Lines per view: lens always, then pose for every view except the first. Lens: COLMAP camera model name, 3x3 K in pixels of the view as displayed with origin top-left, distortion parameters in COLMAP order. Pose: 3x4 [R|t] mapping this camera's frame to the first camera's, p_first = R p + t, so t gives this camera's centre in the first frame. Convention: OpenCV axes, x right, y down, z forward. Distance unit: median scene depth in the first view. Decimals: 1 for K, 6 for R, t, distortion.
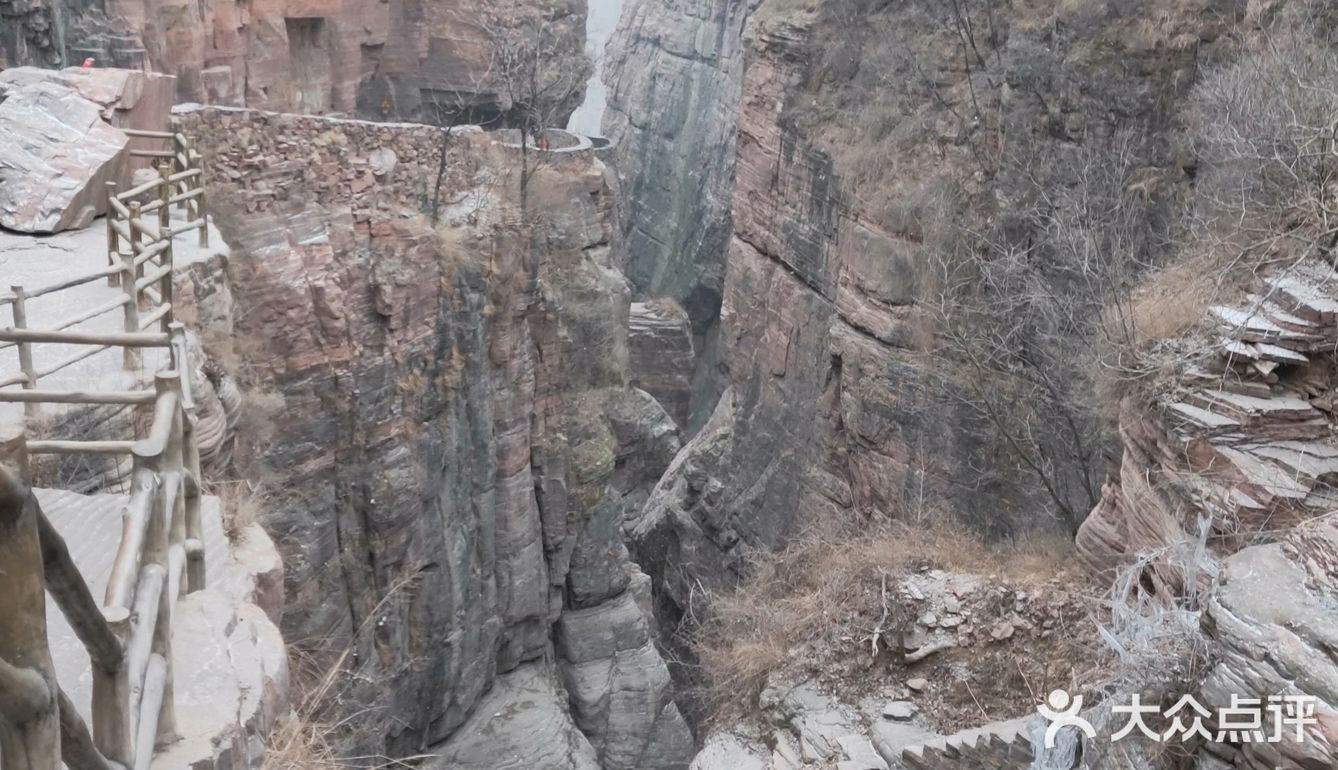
lens RADIAL K [[1363.5, 0, 668.9], [0, 1363.5, 384.8], [0, 0, 1]] dist [0.063571, 0.000000]
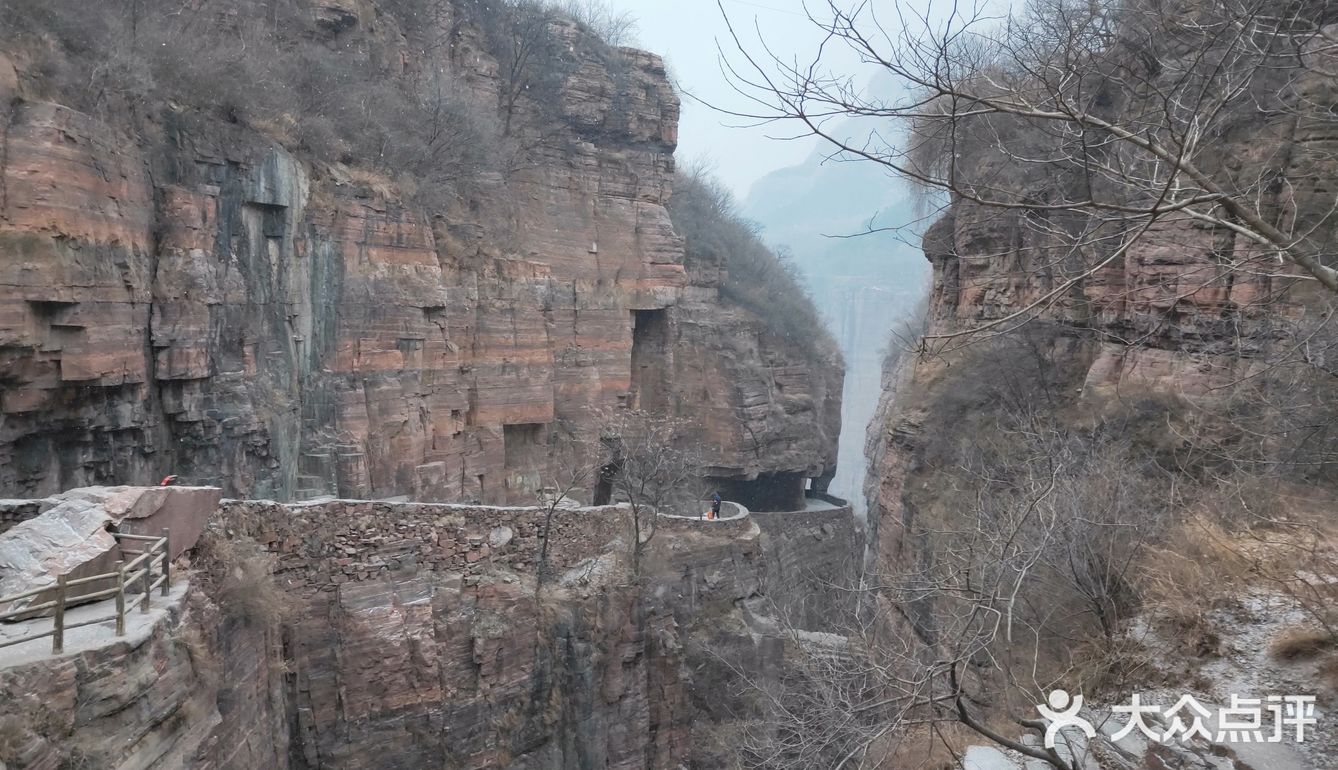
lens RADIAL K [[1026.0, 0, 668.8], [0, 1026.0, 383.9], [0, 0, 1]] dist [0.040604, -0.000371]
pose [[0.959817, -0.022037, -0.279759, 0.214867], [-0.056554, 0.961268, -0.269750, -0.050141], [0.274868, 0.274732, 0.921396, 0.117241]]
